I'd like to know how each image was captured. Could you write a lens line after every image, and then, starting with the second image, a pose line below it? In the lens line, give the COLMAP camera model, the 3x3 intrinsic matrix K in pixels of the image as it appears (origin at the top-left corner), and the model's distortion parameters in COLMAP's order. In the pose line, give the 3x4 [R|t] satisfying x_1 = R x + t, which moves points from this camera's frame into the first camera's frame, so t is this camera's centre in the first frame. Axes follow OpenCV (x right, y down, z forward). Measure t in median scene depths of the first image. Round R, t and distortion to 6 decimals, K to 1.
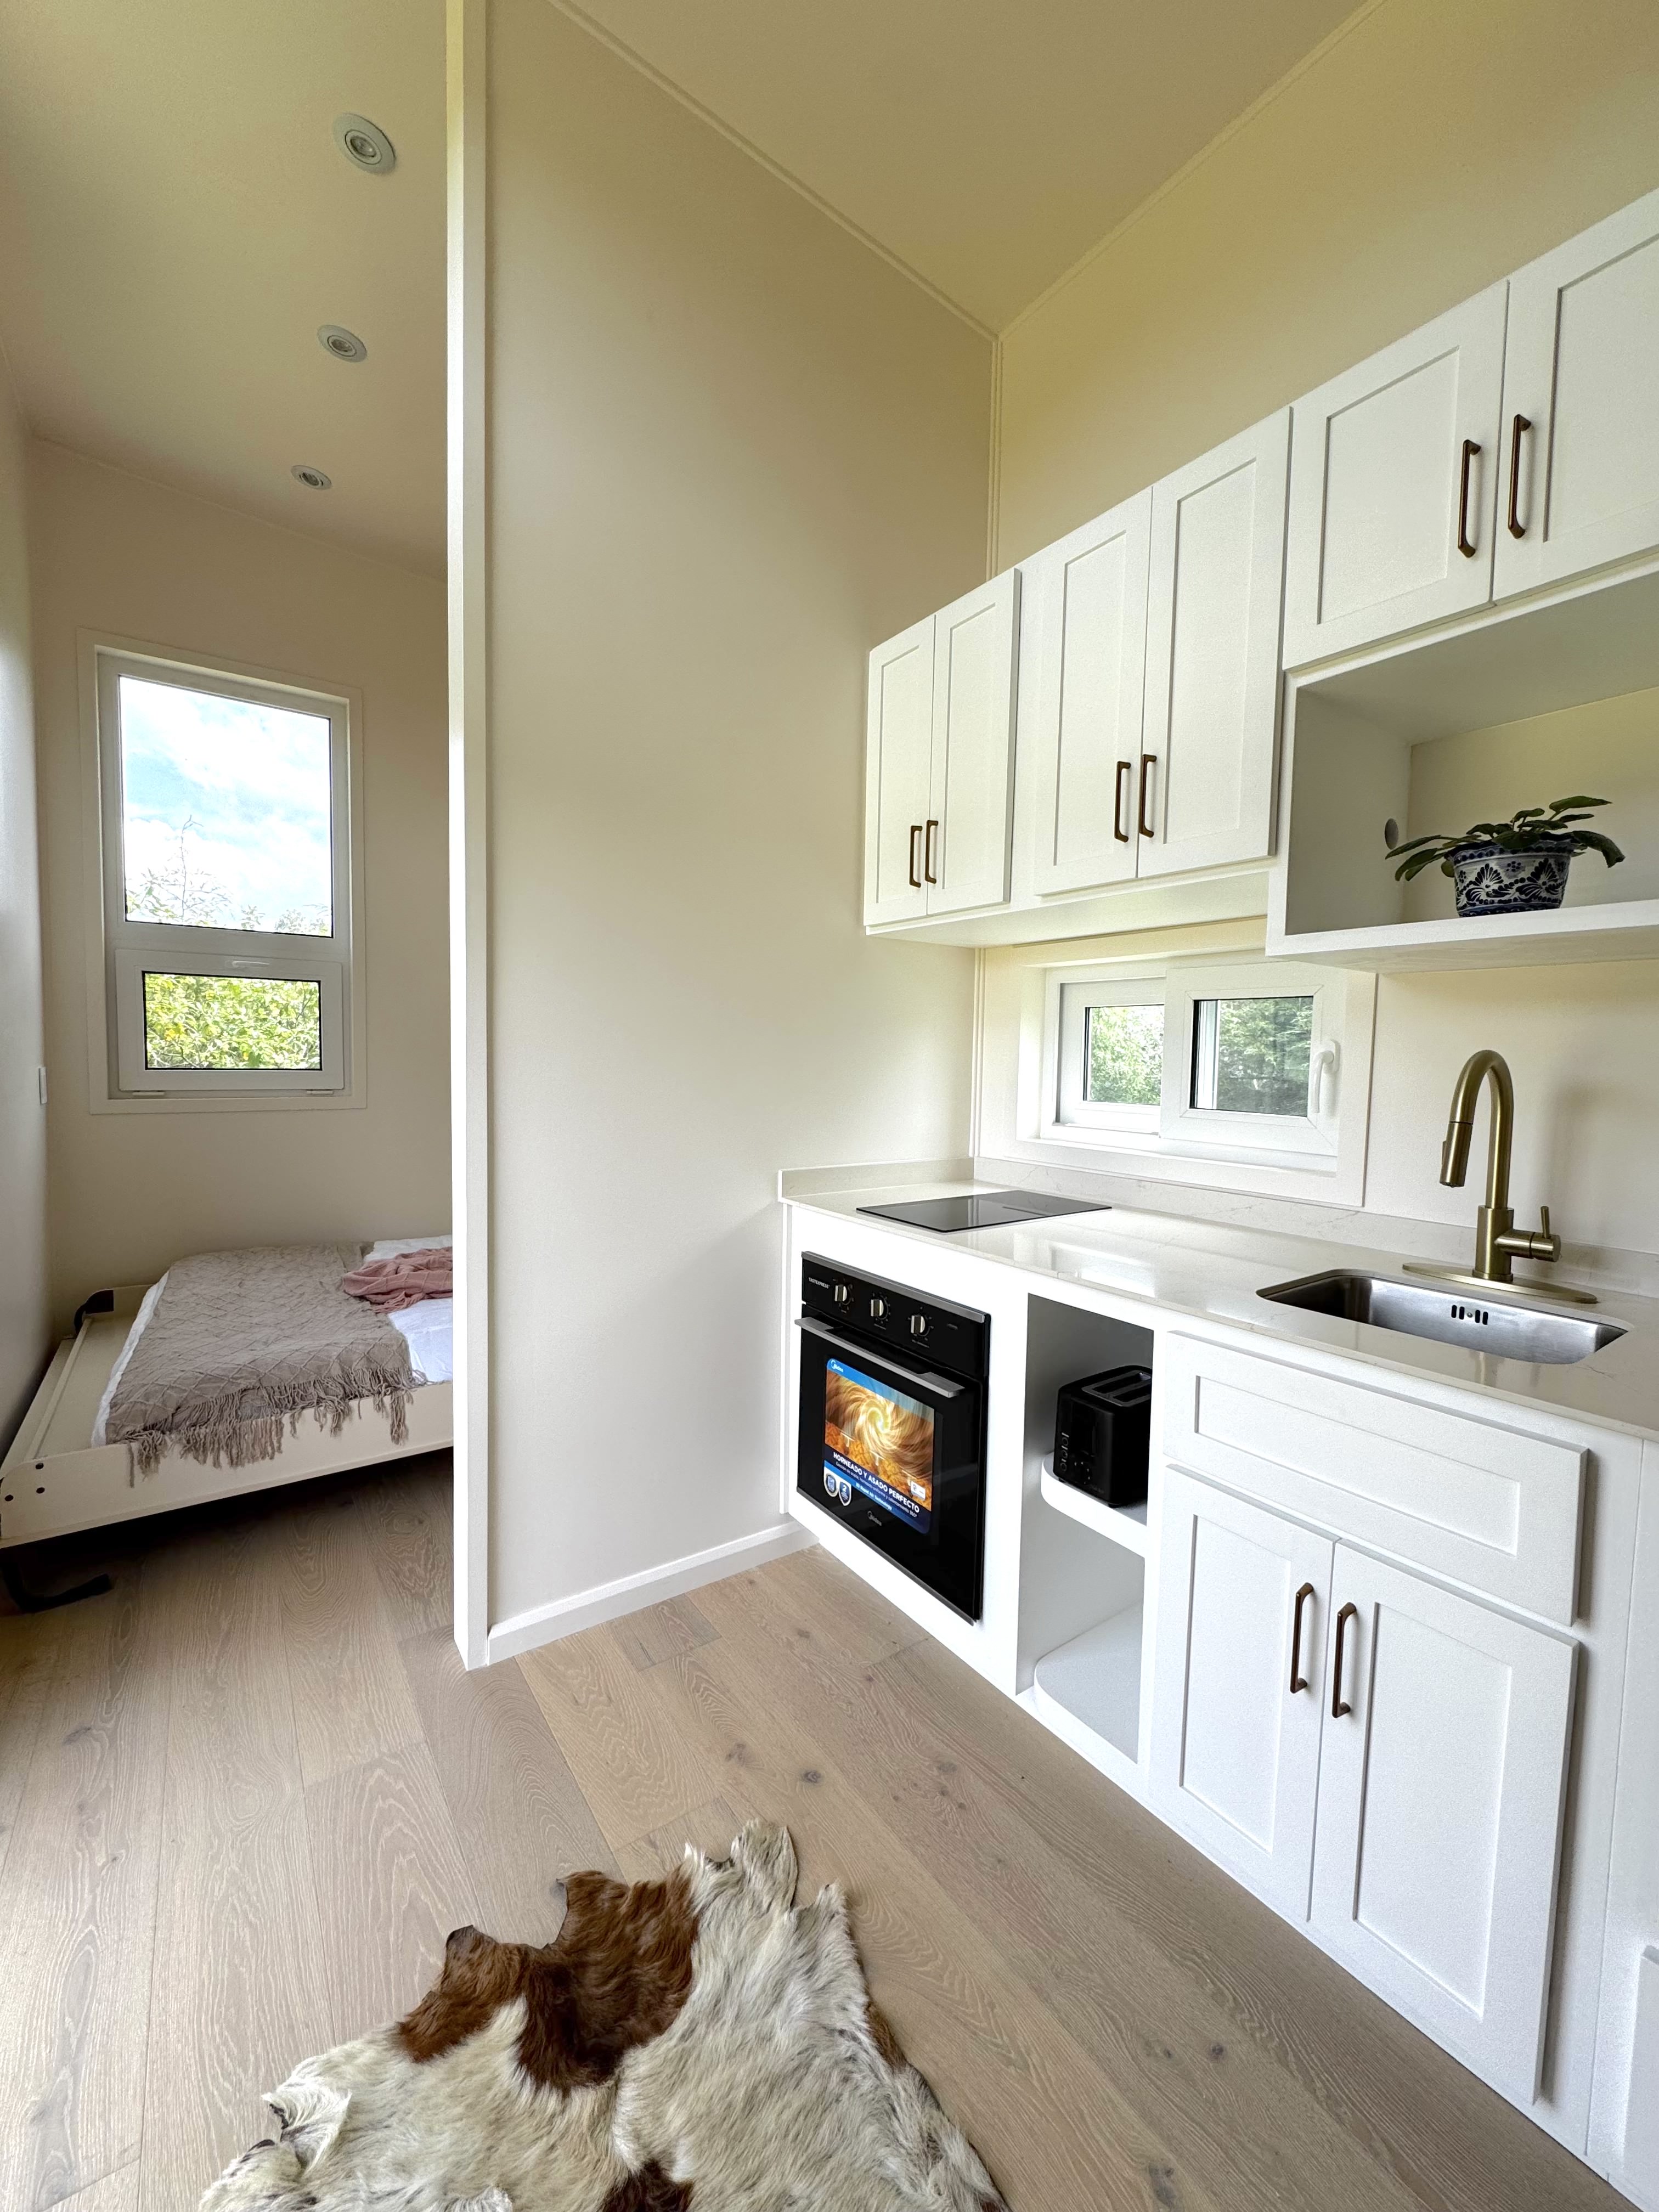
lens RADIAL K [[896.5, 0, 829.5], [0, 896.5, 1106.0], [0, 0, 1]] dist [-0.002220, -0.000250]
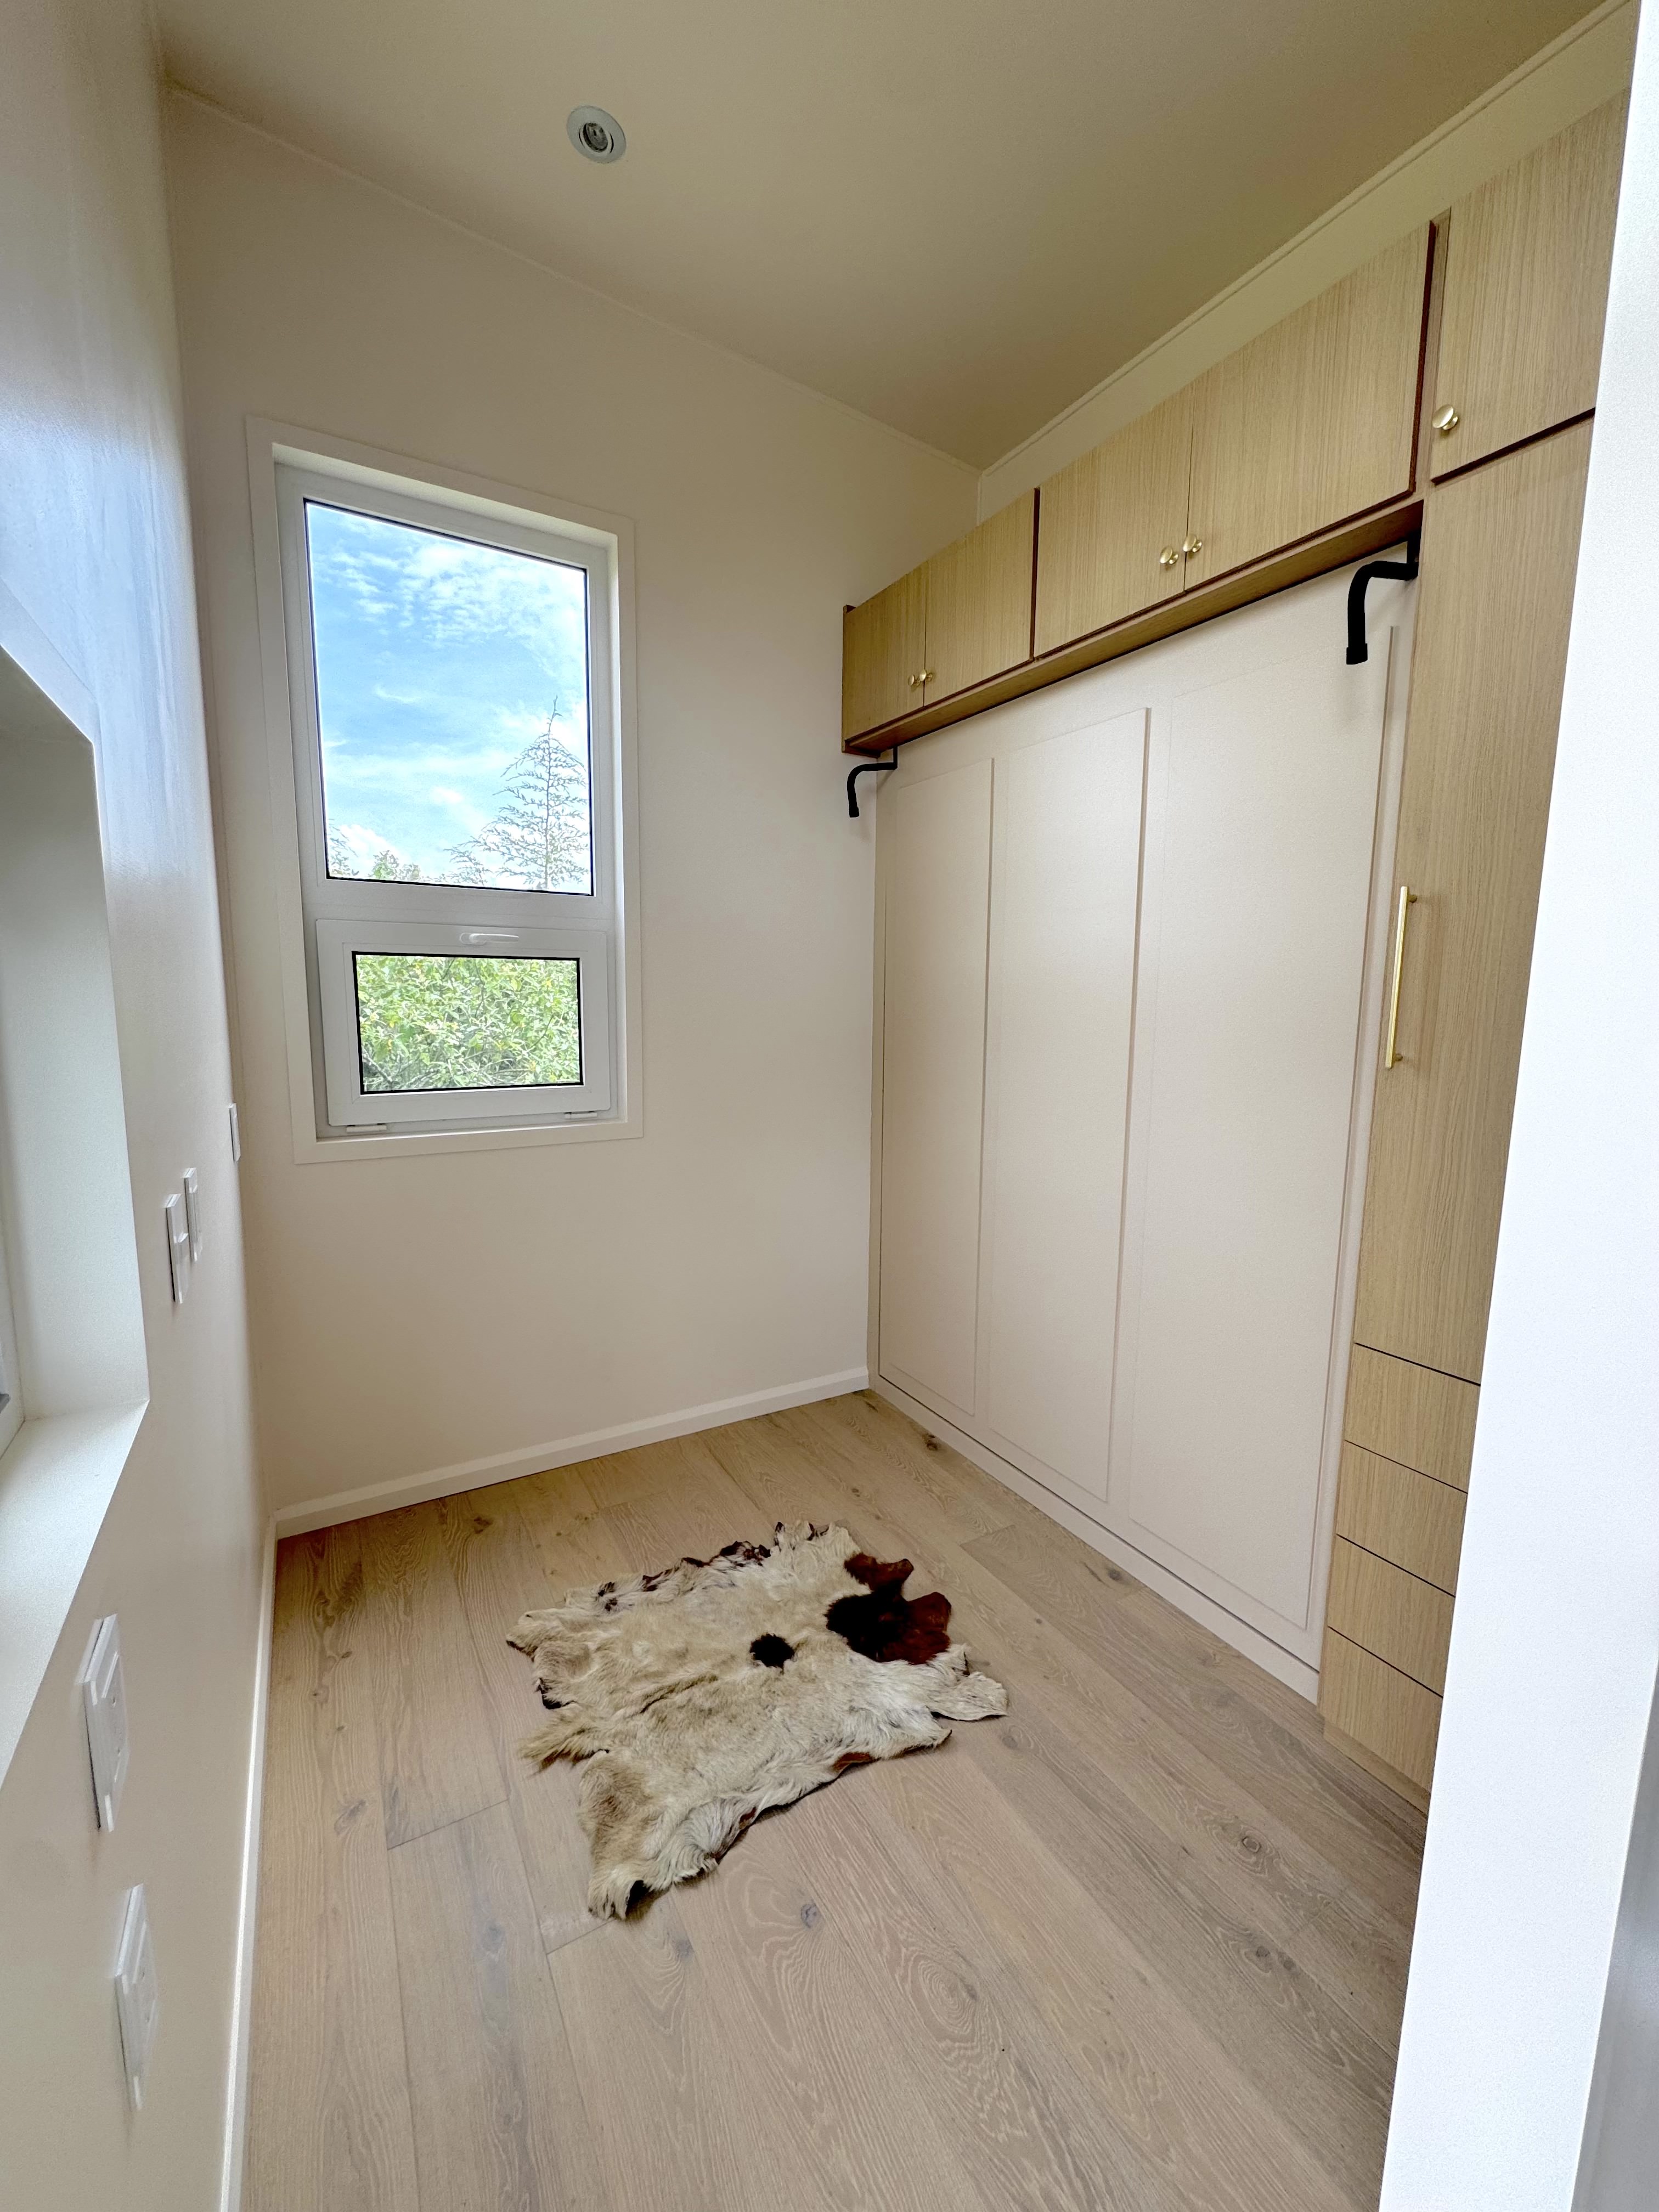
lens RADIAL K [[881.7, 0, 834.3], [0, 881.7, 1105.8], [0, 0, 1]] dist [-0.002640, -0.000347]
pose [[0.997710, 0.005545, -0.067403, -0.380050], [-0.000716, 0.997443, 0.071459, -0.087578], [0.067627, -0.071247, 0.995164, 0.371002]]
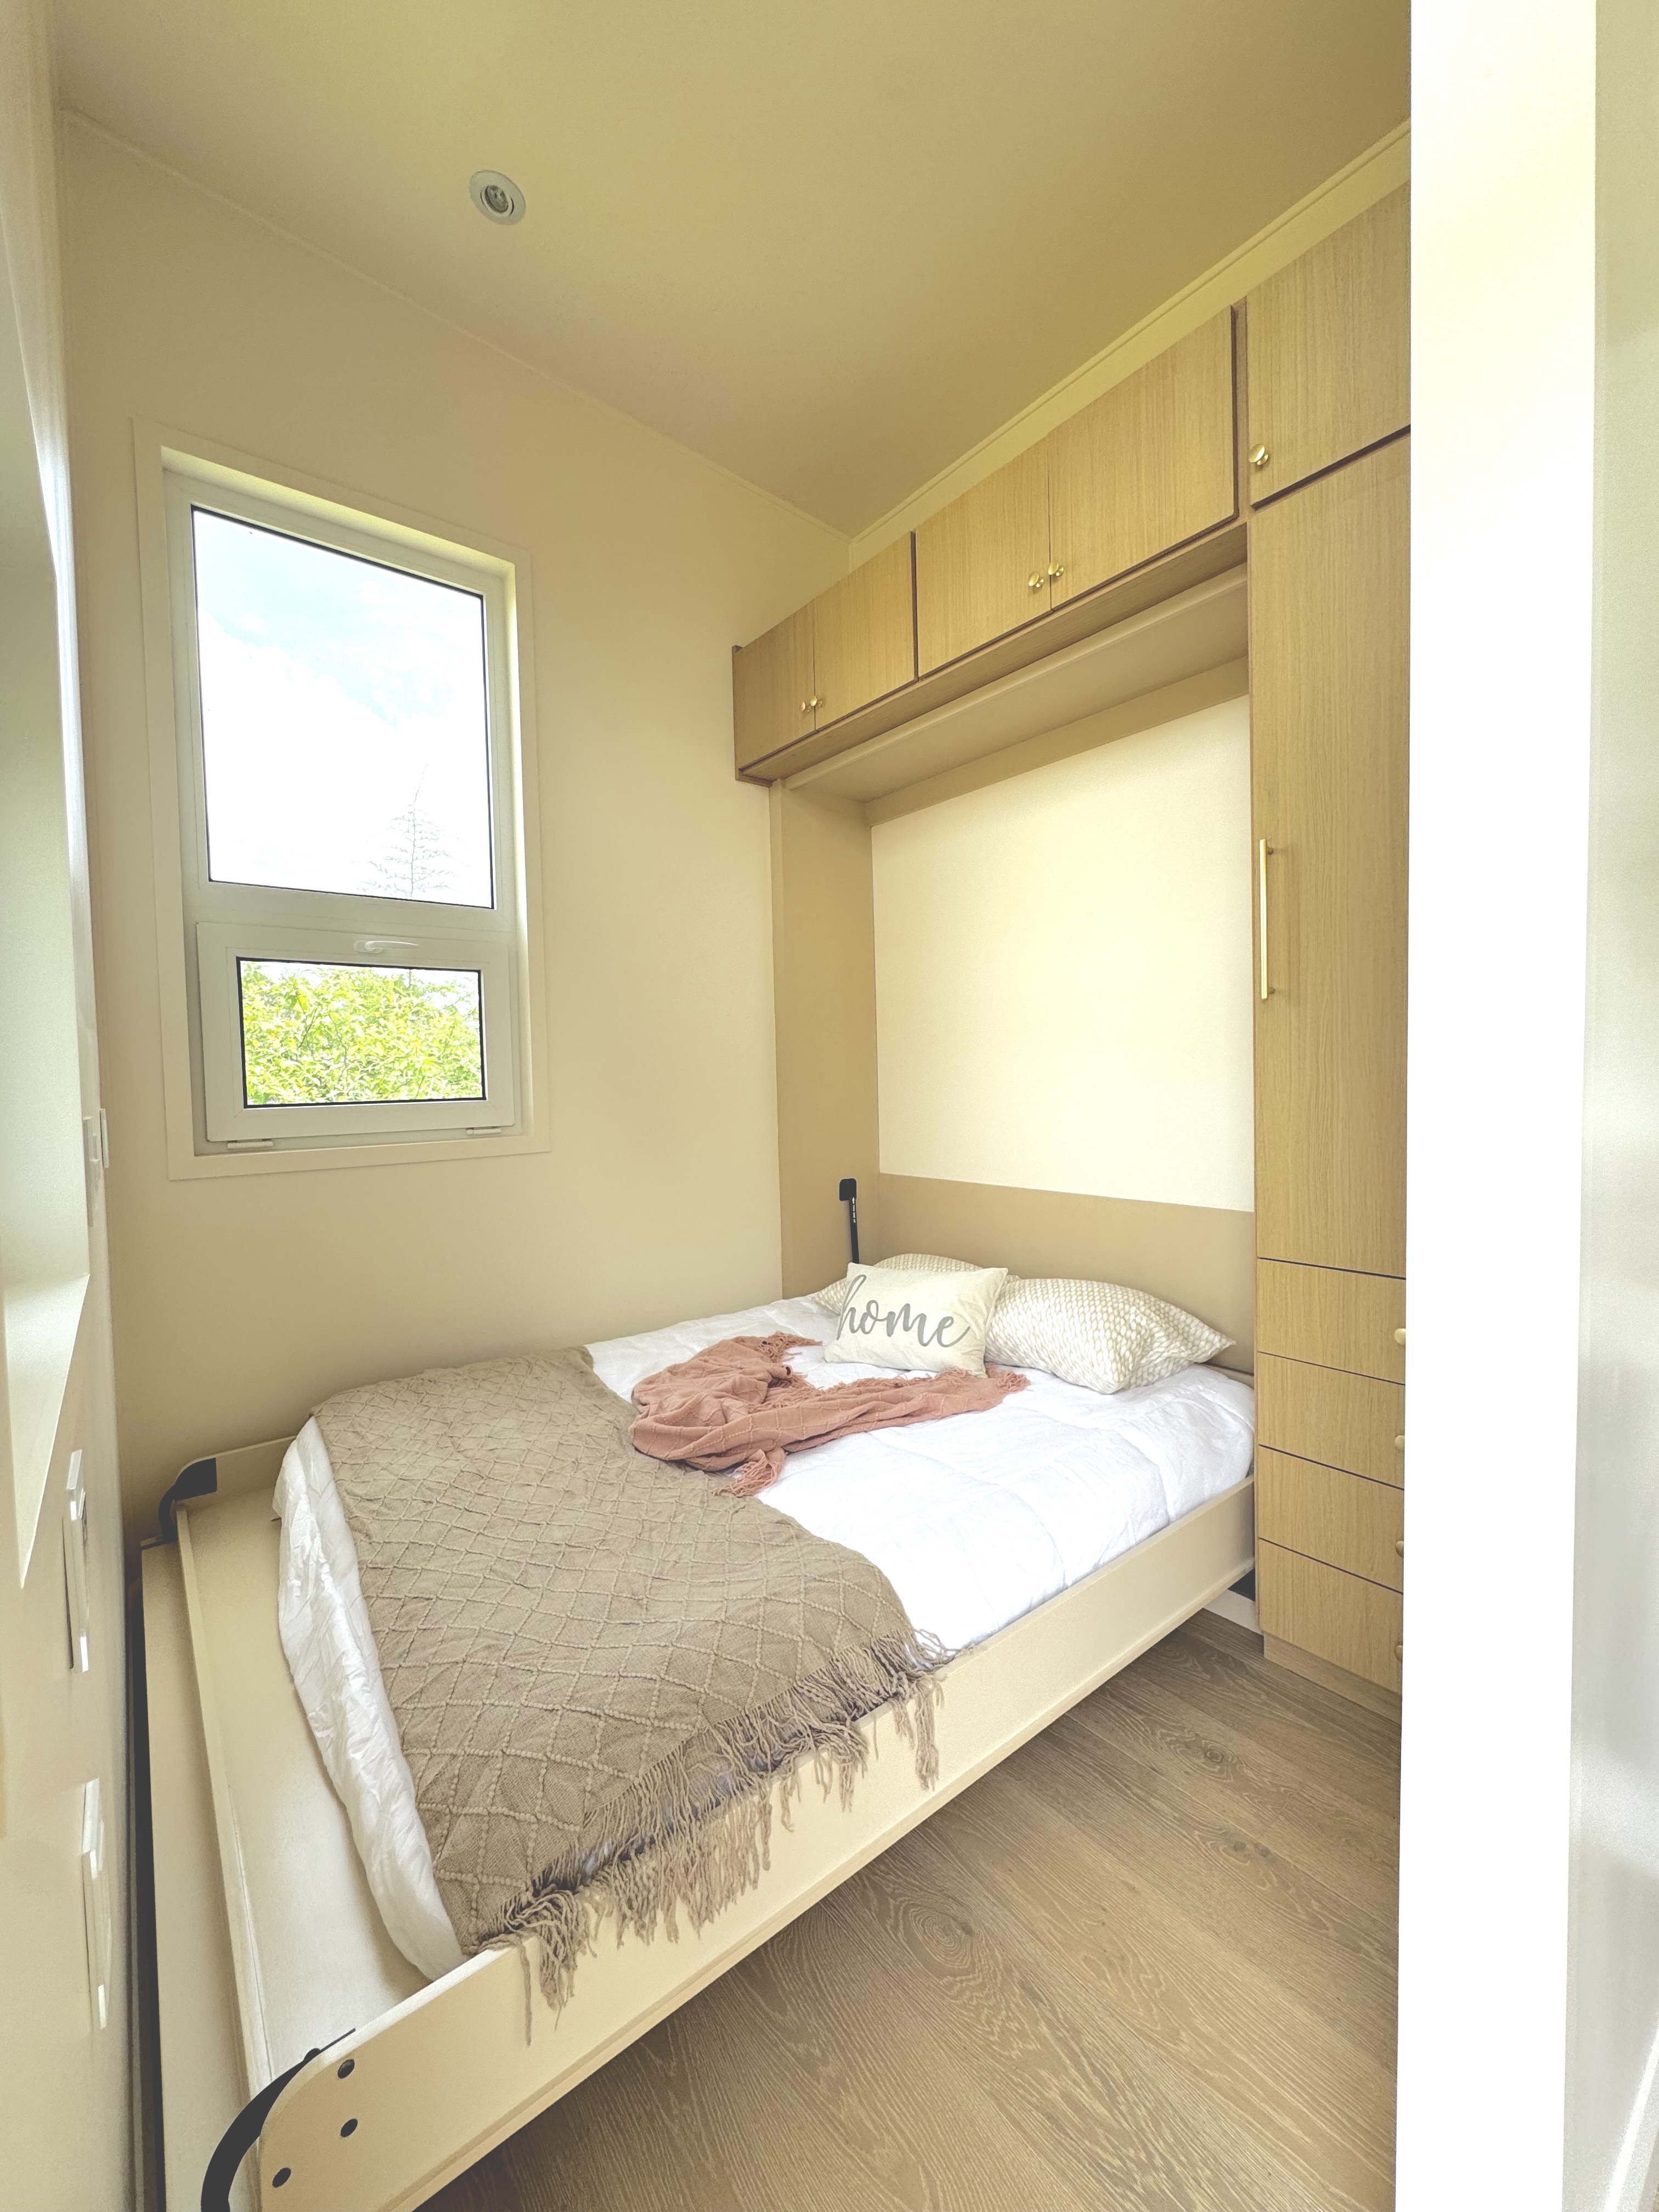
lens RADIAL K [[884.8, 0, 833.0], [0, 884.8, 1106.8], [0, 0, 1]] dist [-0.003242, 0.000054]
pose [[0.996540, -0.040701, 0.072472, -0.414590], [0.042313, 0.998887, -0.020852, -0.010408], [-0.071542, 0.023847, 0.997152, 0.353429]]
